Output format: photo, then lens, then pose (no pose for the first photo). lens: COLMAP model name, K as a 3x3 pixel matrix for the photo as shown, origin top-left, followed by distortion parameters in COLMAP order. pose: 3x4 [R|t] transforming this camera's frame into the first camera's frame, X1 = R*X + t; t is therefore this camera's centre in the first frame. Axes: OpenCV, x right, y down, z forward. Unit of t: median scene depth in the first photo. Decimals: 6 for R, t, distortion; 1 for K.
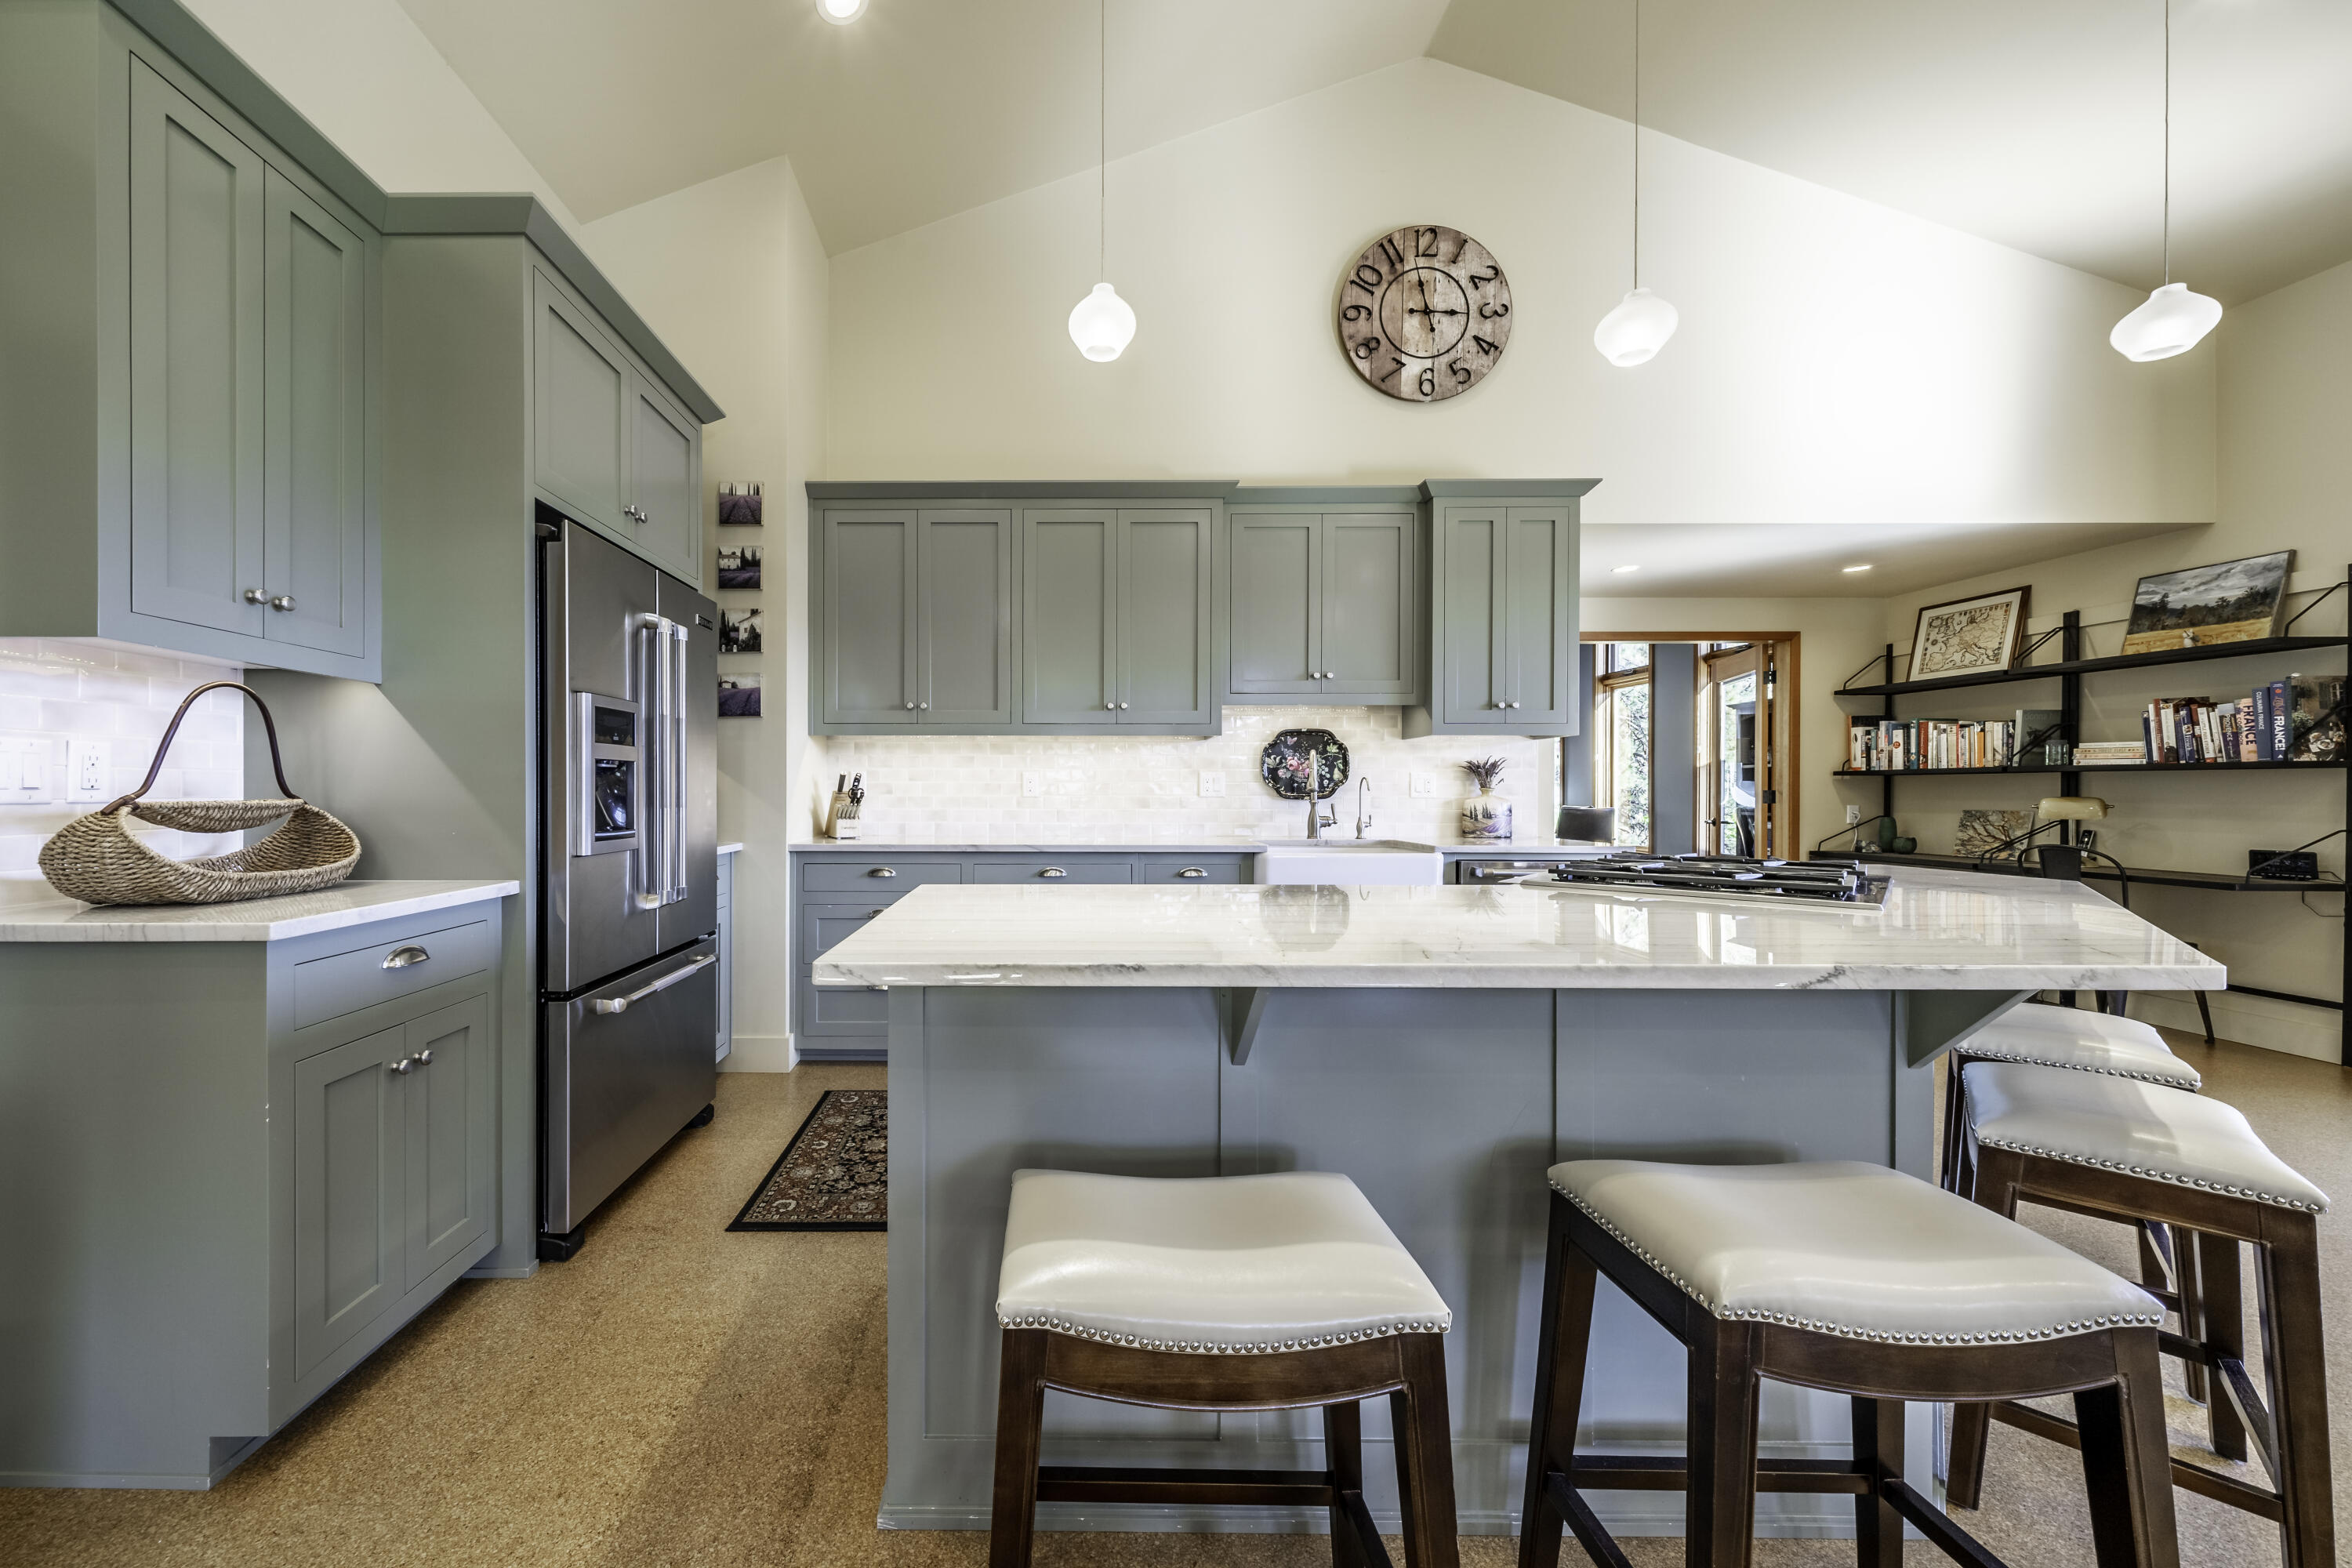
lens RADIAL K [[810.1, 0, 1158.1], [0, 810.1, 794.4], [0, 0, 1]] dist [-0.003323, -0.000377]
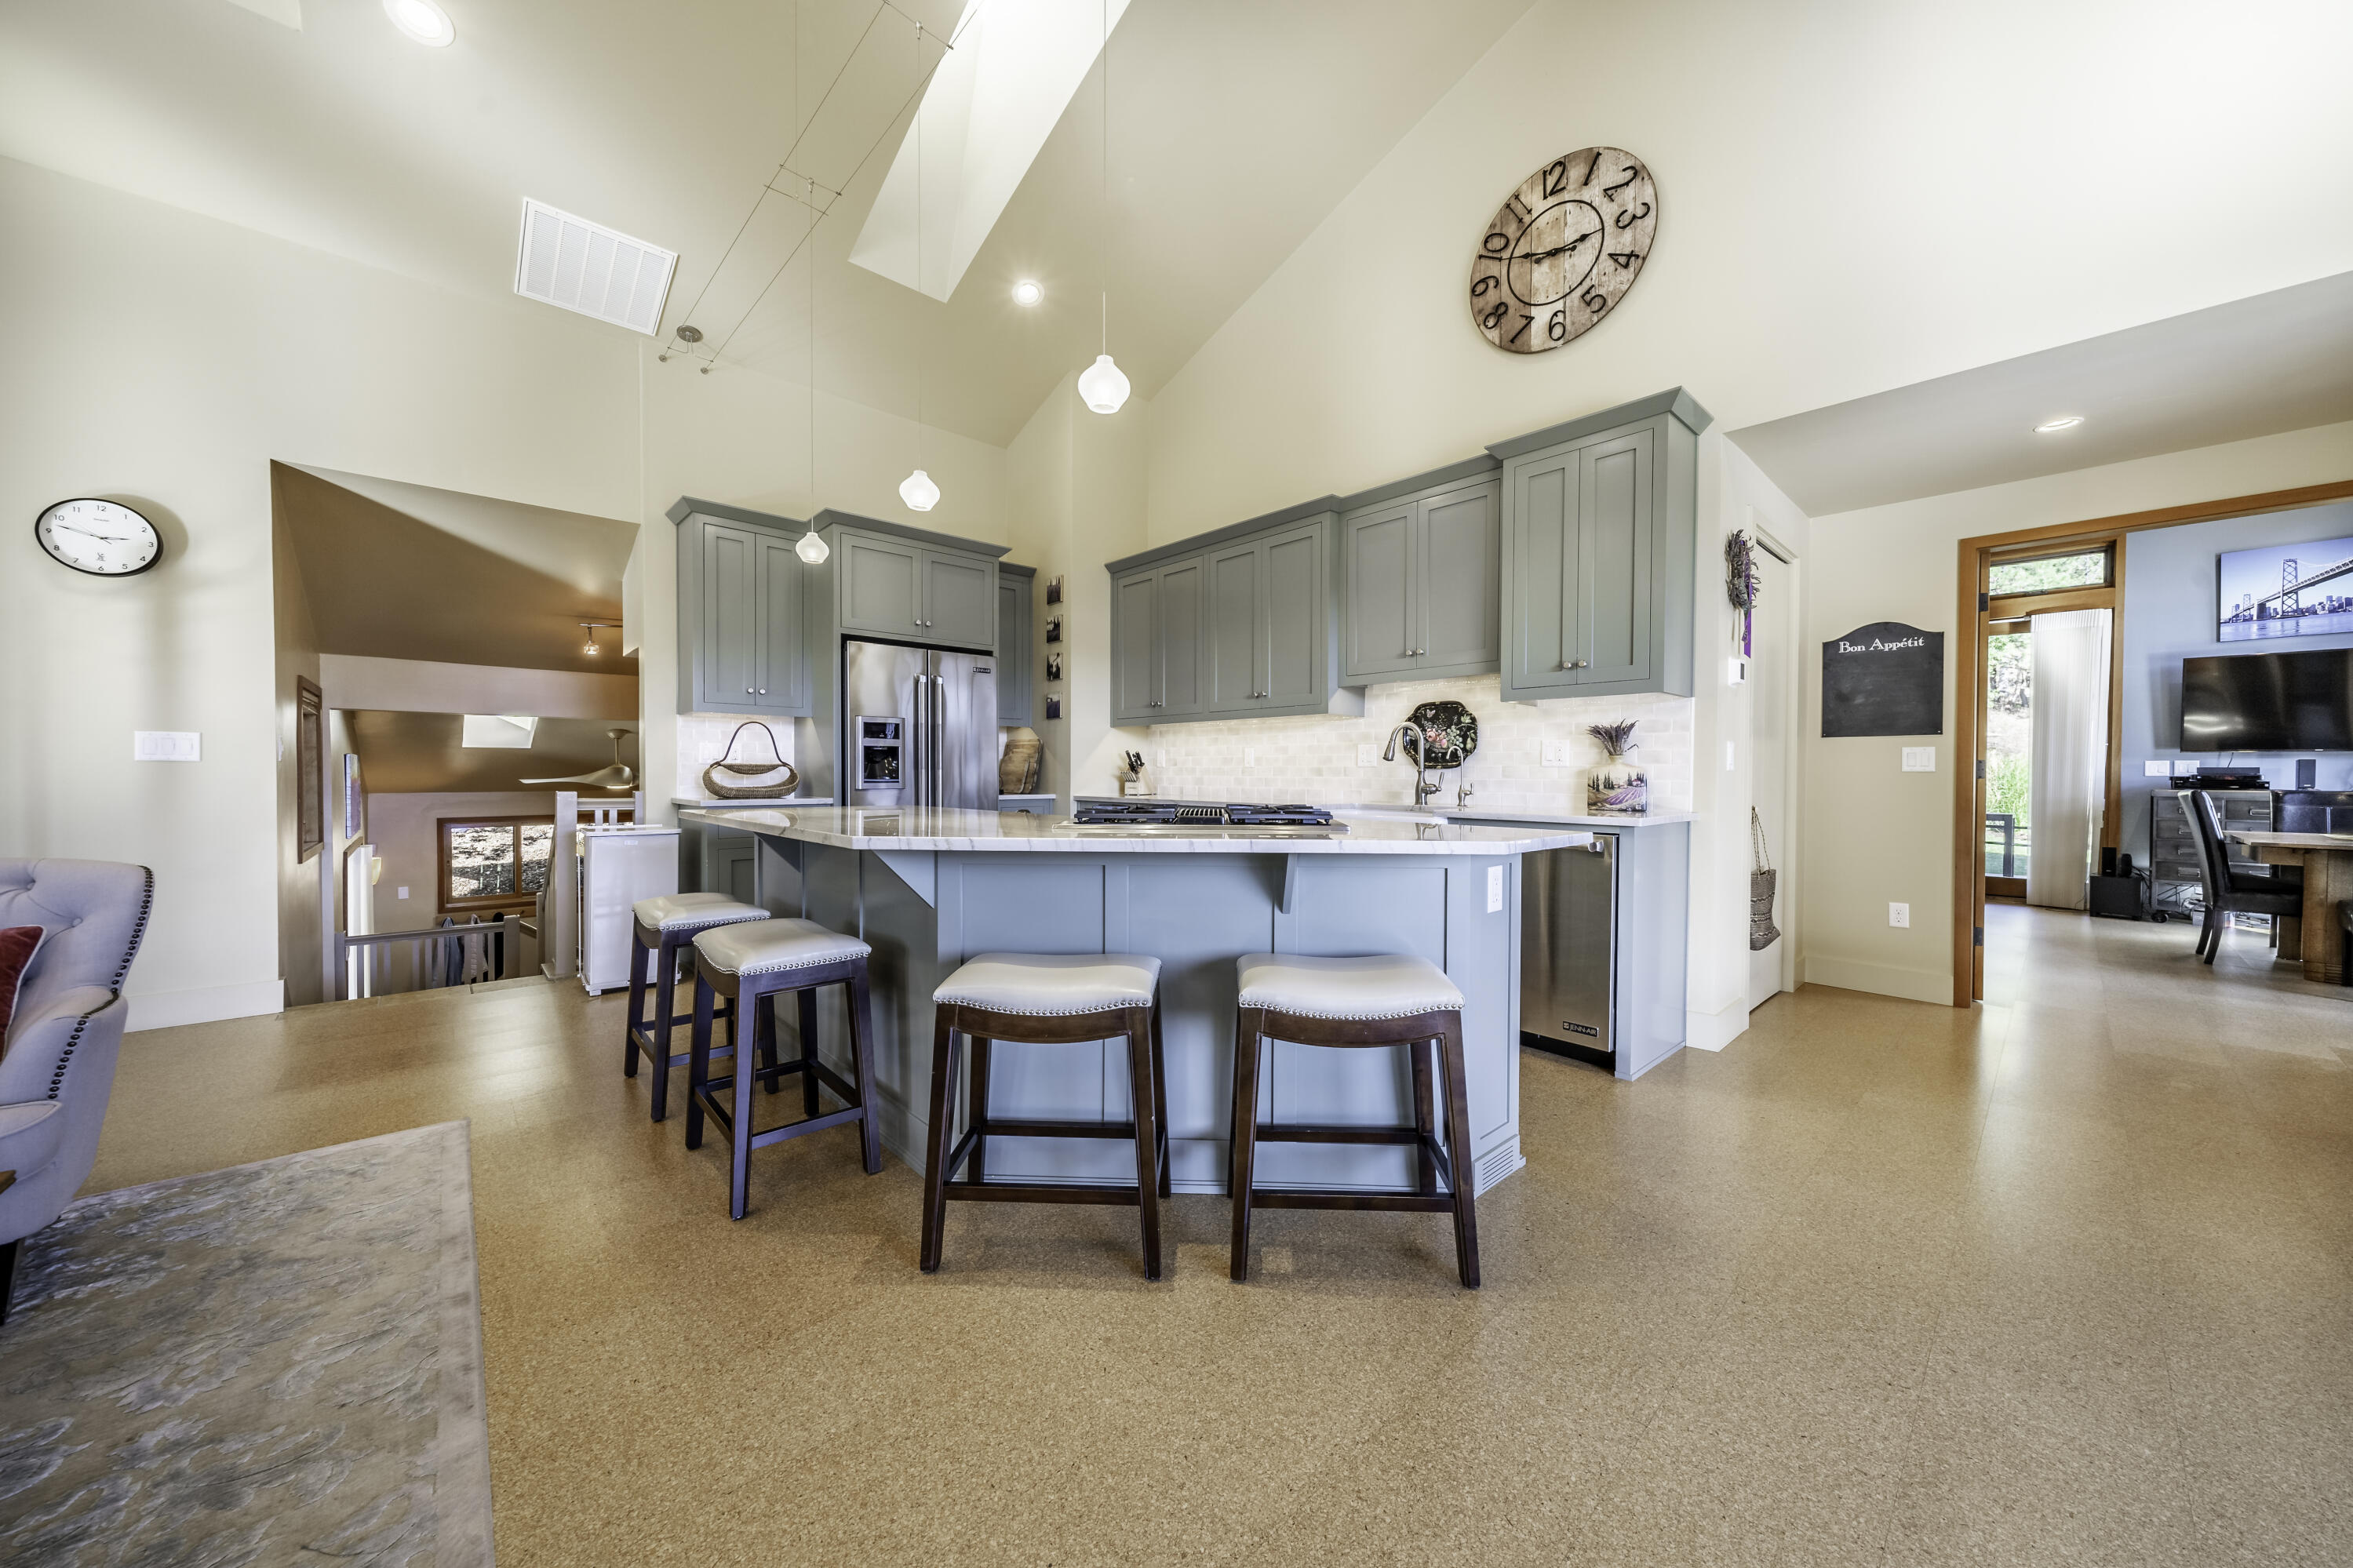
lens RADIAL K [[810.3, 0, 1184.6], [0, 810.3, 781.1], [0, 0, 1]] dist [-0.003323, -0.000377]
pose [[0.688872, 0.008478, -0.724834, 0.722478], [-0.004676, 0.999963, 0.007252, 0.016608], [0.724868, -0.001607, 0.688886, 0.034092]]
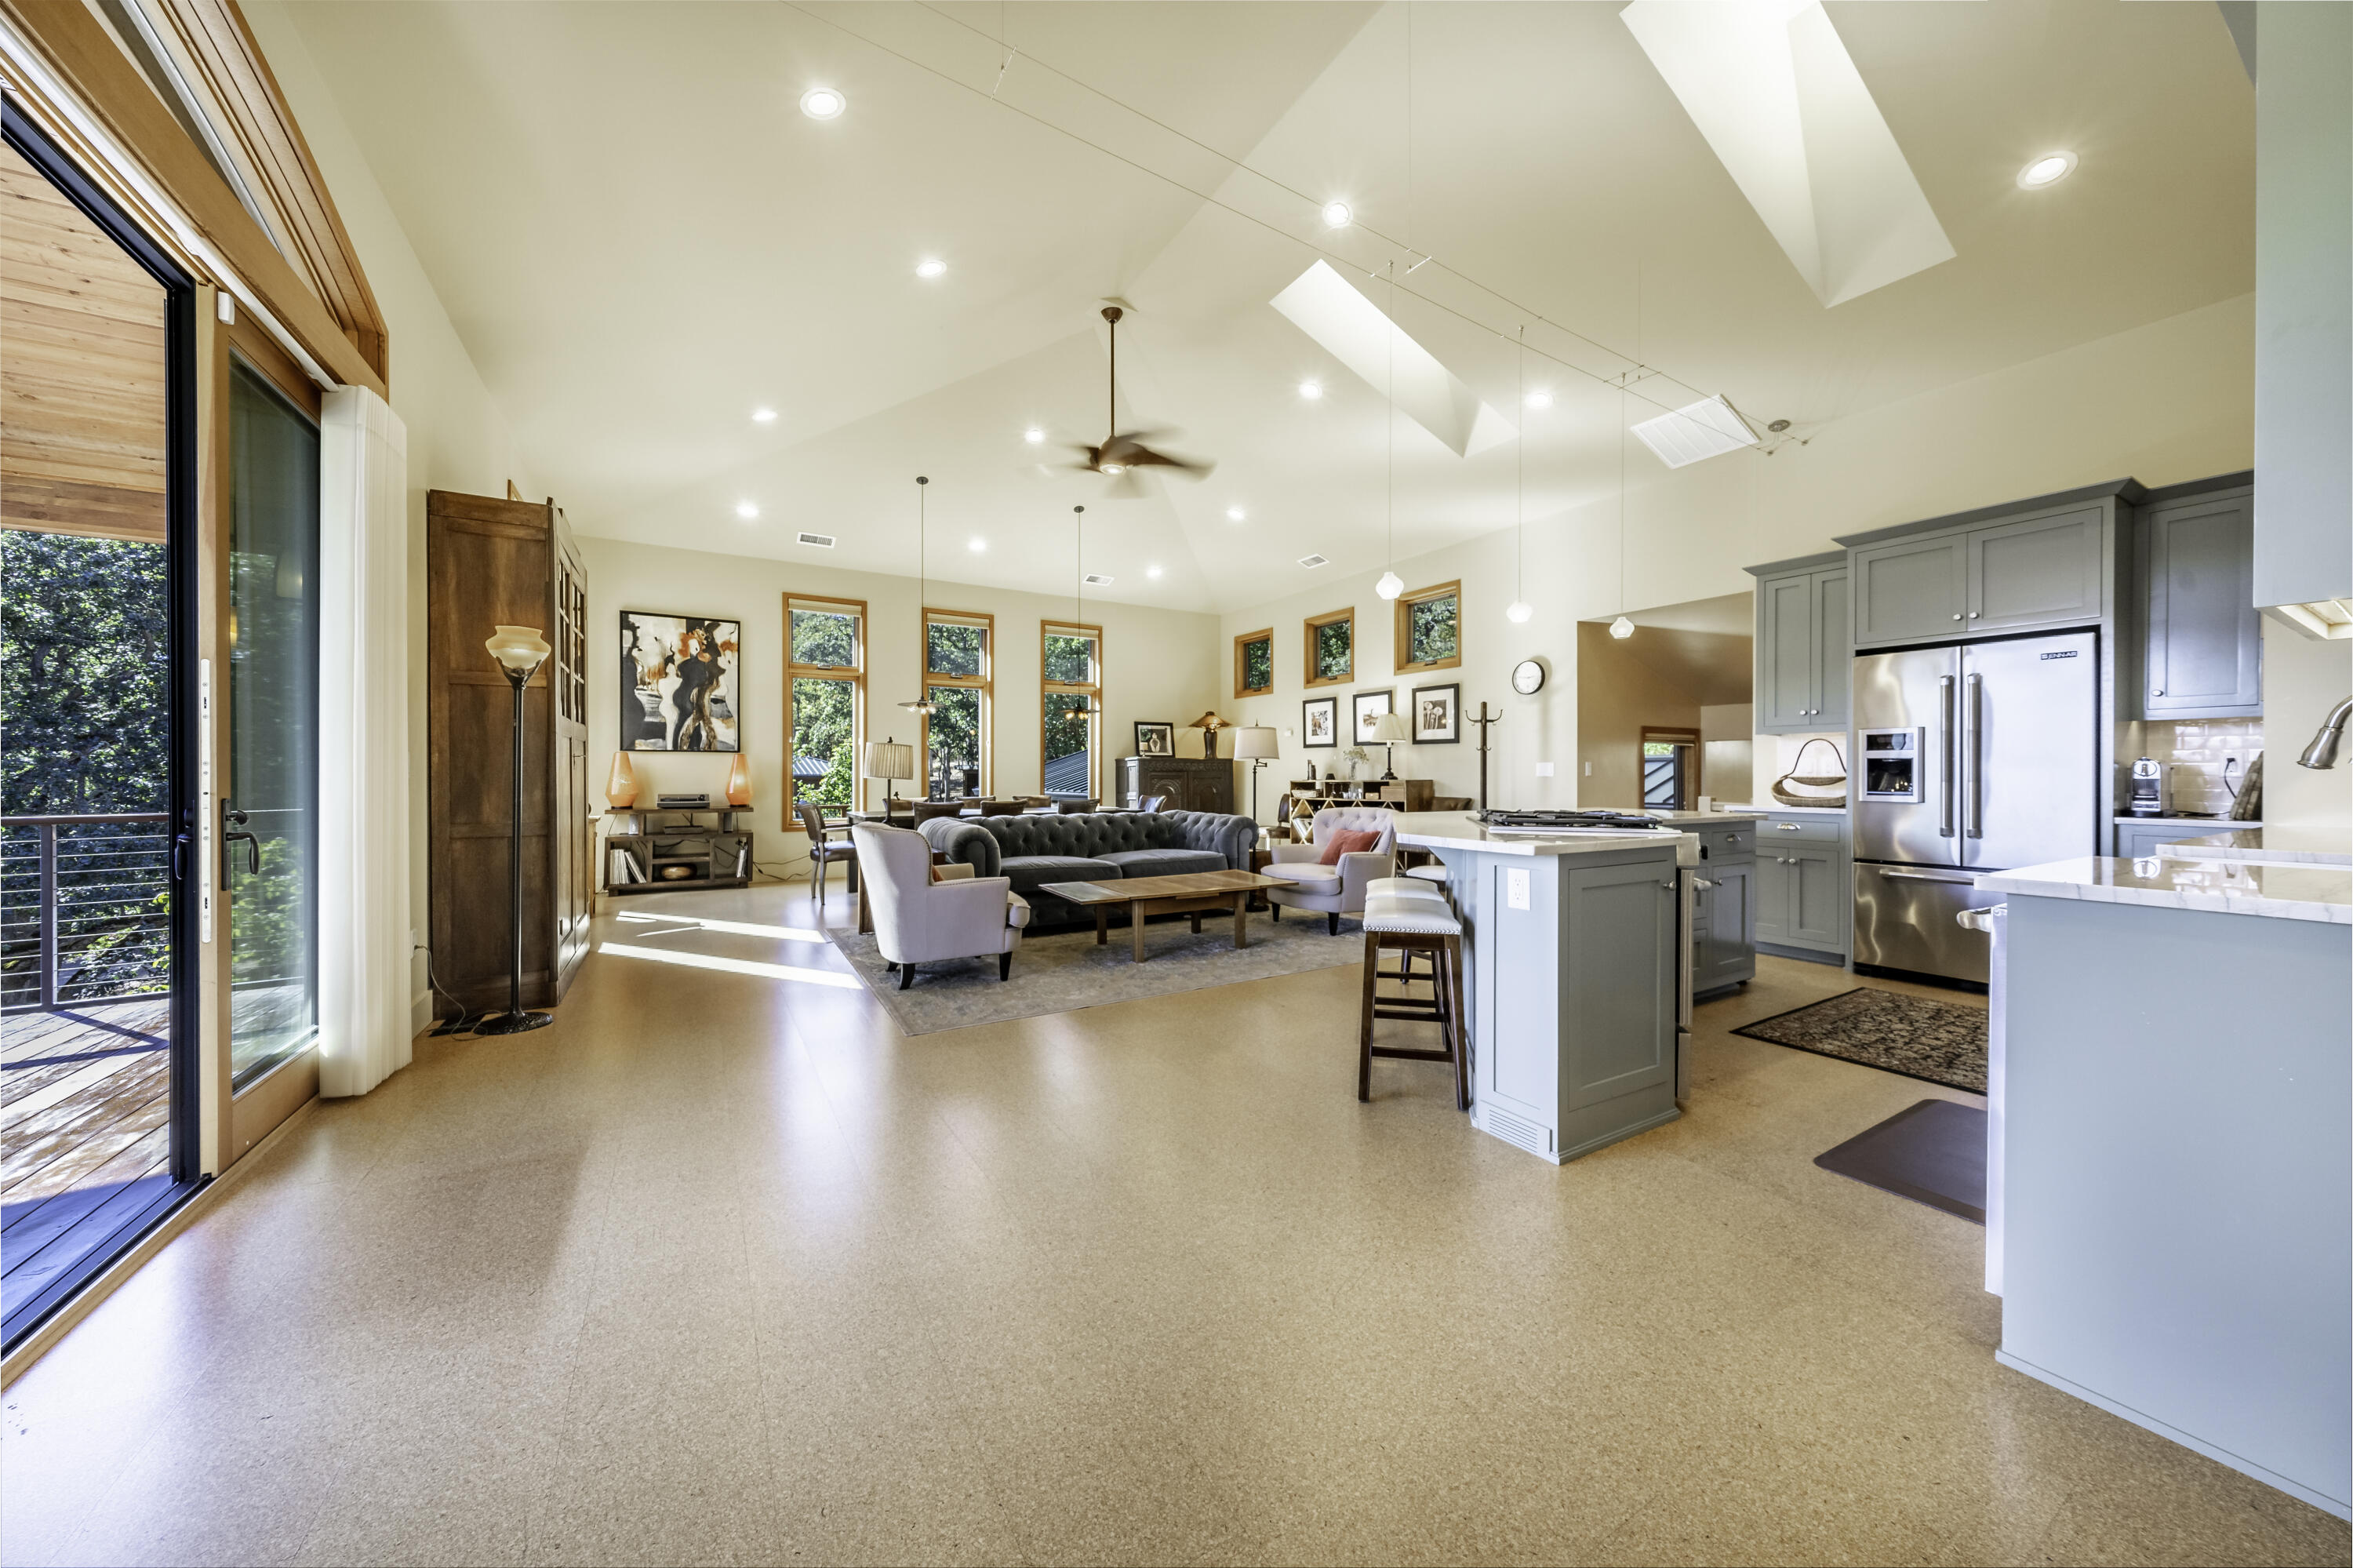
lens RADIAL K [[810.4, 0, 1167.6], [0, 810.4, 777.1], [0, 0, 1]] dist [-0.003323, -0.000377]
pose [[-0.854949, -0.002319, -0.518708, 1.035464], [-0.004954, 0.999981, 0.003695, 0.004631], [0.518689, 0.005729, -0.854944, 0.966470]]
